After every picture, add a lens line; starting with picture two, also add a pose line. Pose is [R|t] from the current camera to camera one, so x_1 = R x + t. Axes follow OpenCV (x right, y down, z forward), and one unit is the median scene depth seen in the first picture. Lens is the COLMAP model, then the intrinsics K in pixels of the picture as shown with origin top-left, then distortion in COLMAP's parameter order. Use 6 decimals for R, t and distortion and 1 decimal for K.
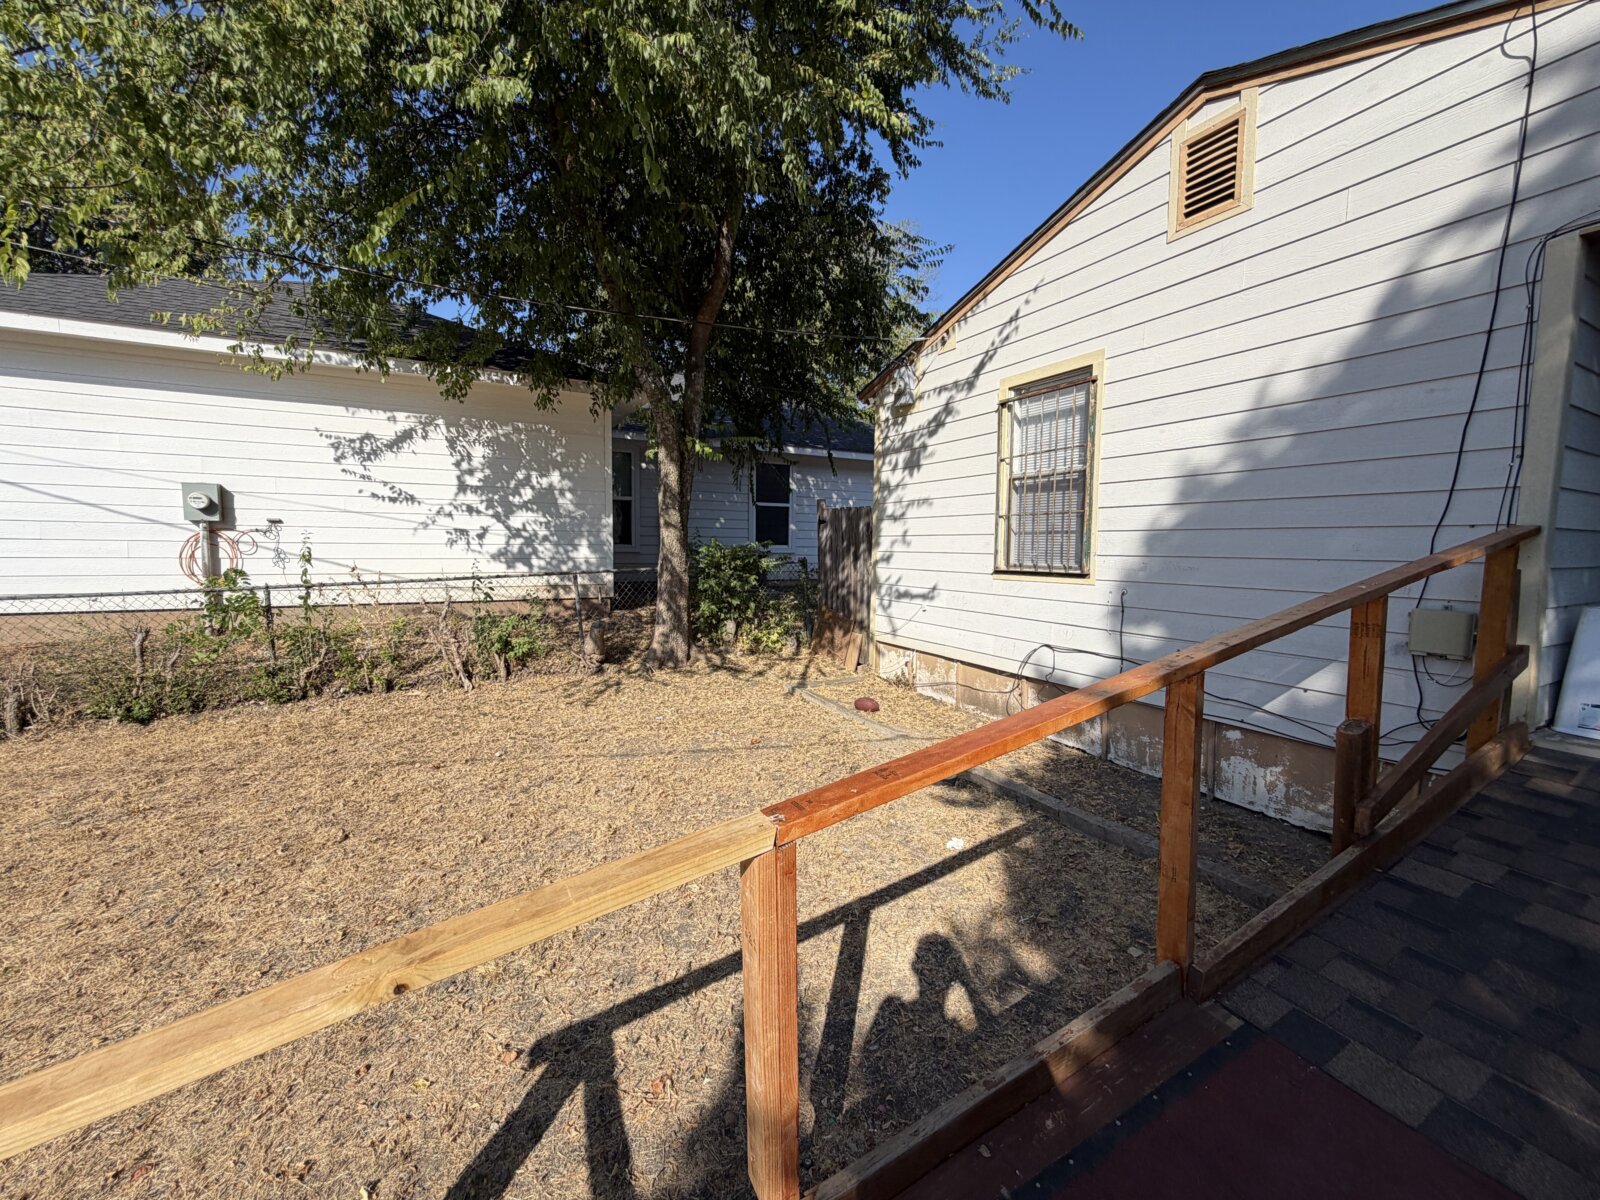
lens RADIAL K [[637.7, 0, 789.6], [0, 637.7, 600.5], [0, 0, 1]] dist [0.000241, -0.000651]
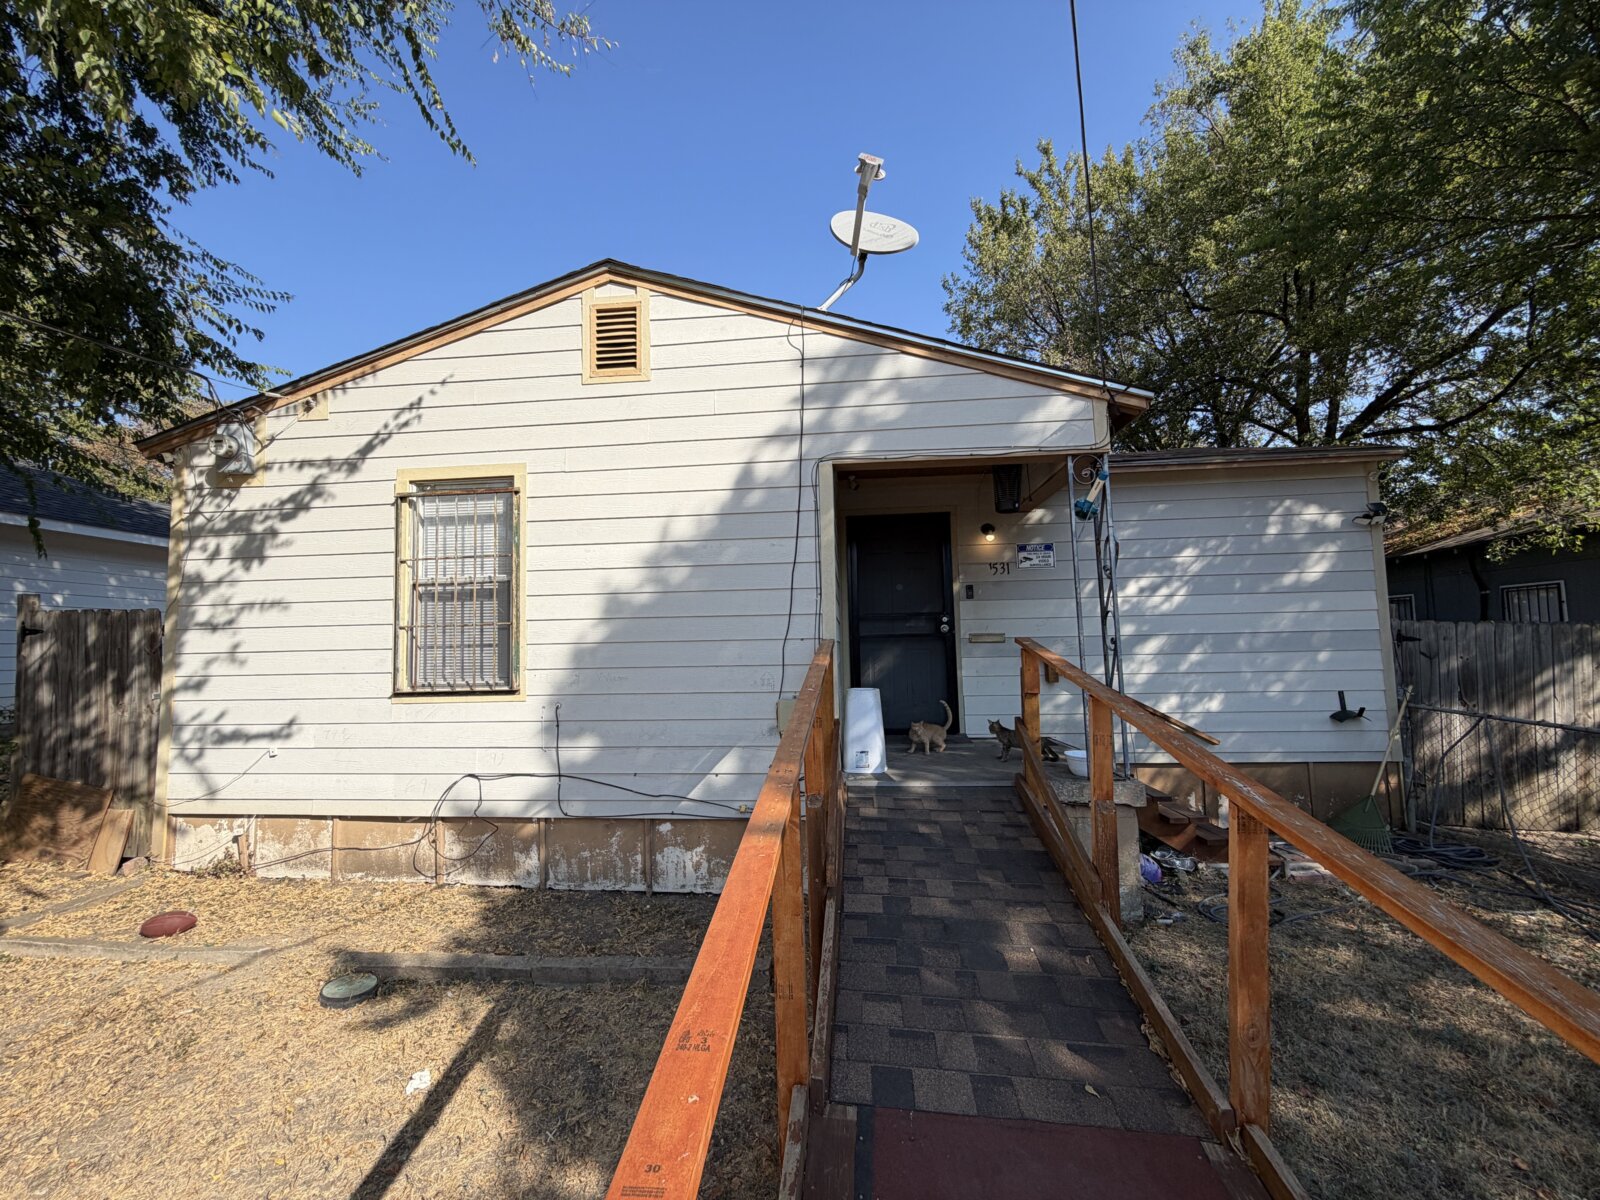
lens RADIAL K [[637.7, 0, 789.6], [0, 637.7, 600.5], [0, 0, 1]] dist [0.000241, -0.000651]
pose [[0.547828, 0.042604, 0.835505, -0.088432], [0.095996, 0.988905, -0.113369, -0.022795], [-0.831065, 0.142312, 0.537660, 0.121392]]
